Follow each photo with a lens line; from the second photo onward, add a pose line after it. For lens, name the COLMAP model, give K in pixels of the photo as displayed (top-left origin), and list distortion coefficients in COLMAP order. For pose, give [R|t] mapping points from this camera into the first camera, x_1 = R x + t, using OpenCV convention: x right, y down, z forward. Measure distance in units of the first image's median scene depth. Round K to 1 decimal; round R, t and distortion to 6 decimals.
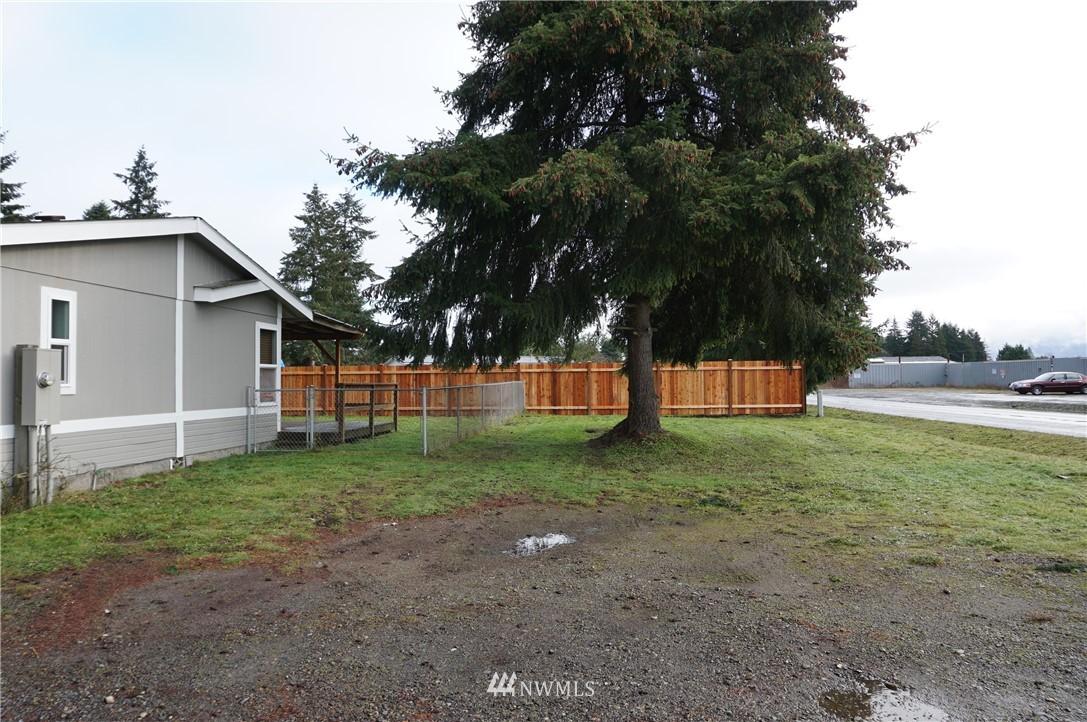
lens RADIAL K [[740.9, 0, 549.2], [0, 740.9, 367.2], [0, 0, 1]] dist [-0.034407, 0.024571]
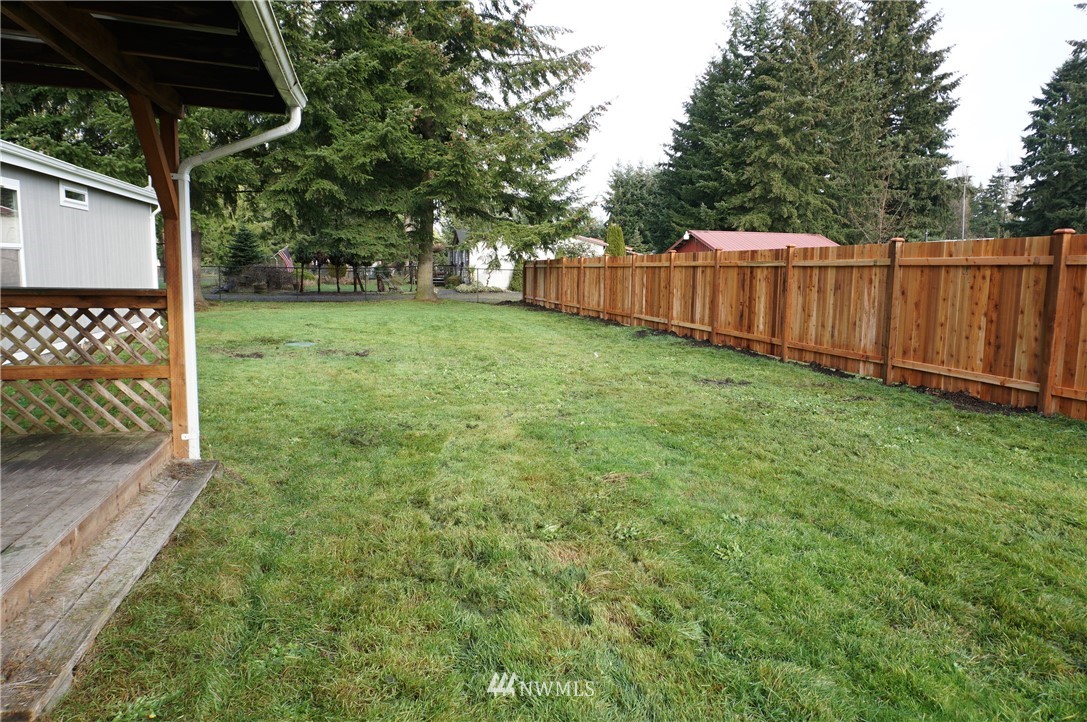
lens RADIAL K [[740.9, 0, 542.5], [0, 740.9, 361.5], [0, 0, 1]] dist [-0.034407, 0.024571]
pose [[0.348899, 0.124391, -0.928868, -0.034160], [0.001653, 0.991069, 0.133342, 0.002973], [0.937159, -0.048059, 0.345577, 0.226201]]
